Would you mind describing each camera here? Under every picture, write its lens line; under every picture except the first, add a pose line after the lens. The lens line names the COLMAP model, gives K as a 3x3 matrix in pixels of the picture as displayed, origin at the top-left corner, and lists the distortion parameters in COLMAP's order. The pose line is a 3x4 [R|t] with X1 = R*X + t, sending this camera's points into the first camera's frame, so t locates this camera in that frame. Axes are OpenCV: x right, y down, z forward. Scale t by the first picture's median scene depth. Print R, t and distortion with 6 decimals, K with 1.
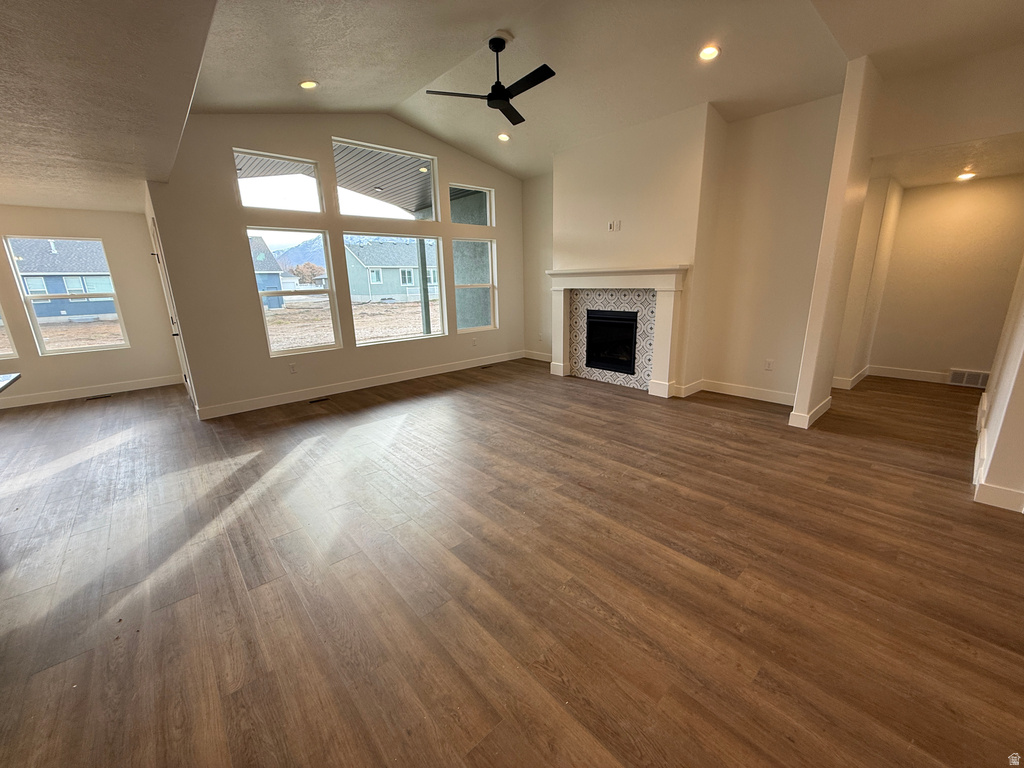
lens RADIAL K [[409.2, 0, 511.0], [0, 409.2, 383.2], [0, 0, 1]] dist [0.001013, 0.000096]
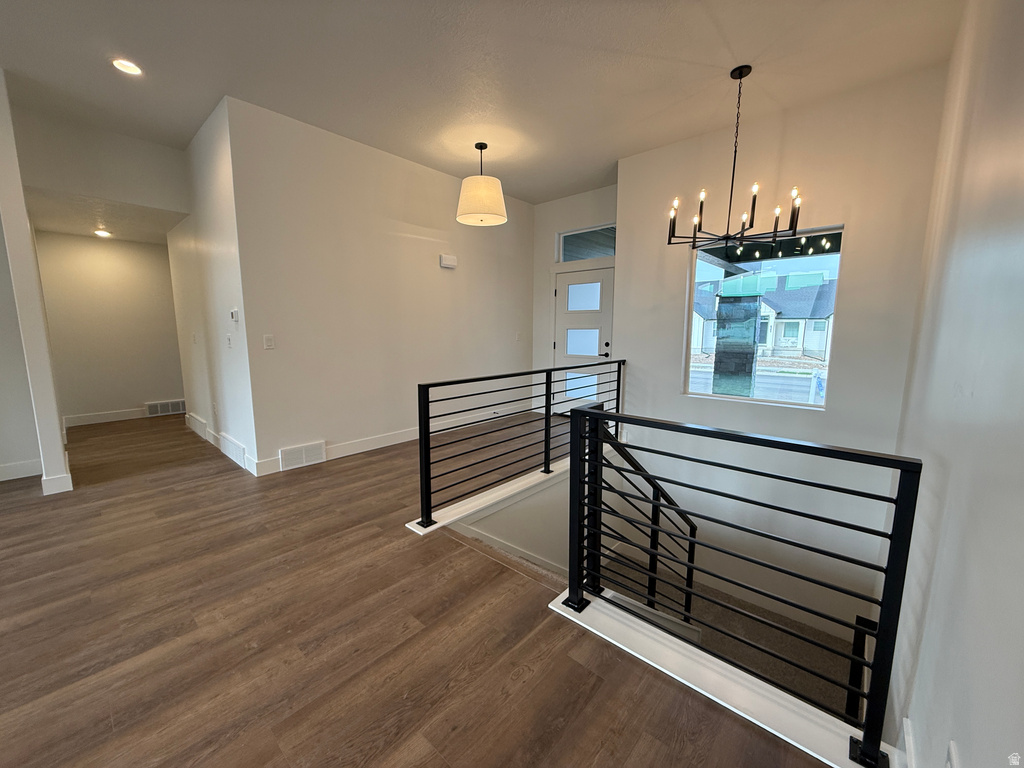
lens RADIAL K [[409.2, 0, 504.8], [0, 409.2, 386.9], [0, 0, 1]] dist [0.001013, 0.000096]
pose [[-0.103126, -0.116052, 0.987875, -0.305719], [0.245422, 0.959495, 0.138338, 0.018190], [-0.963916, 0.256712, -0.070467, 0.264411]]
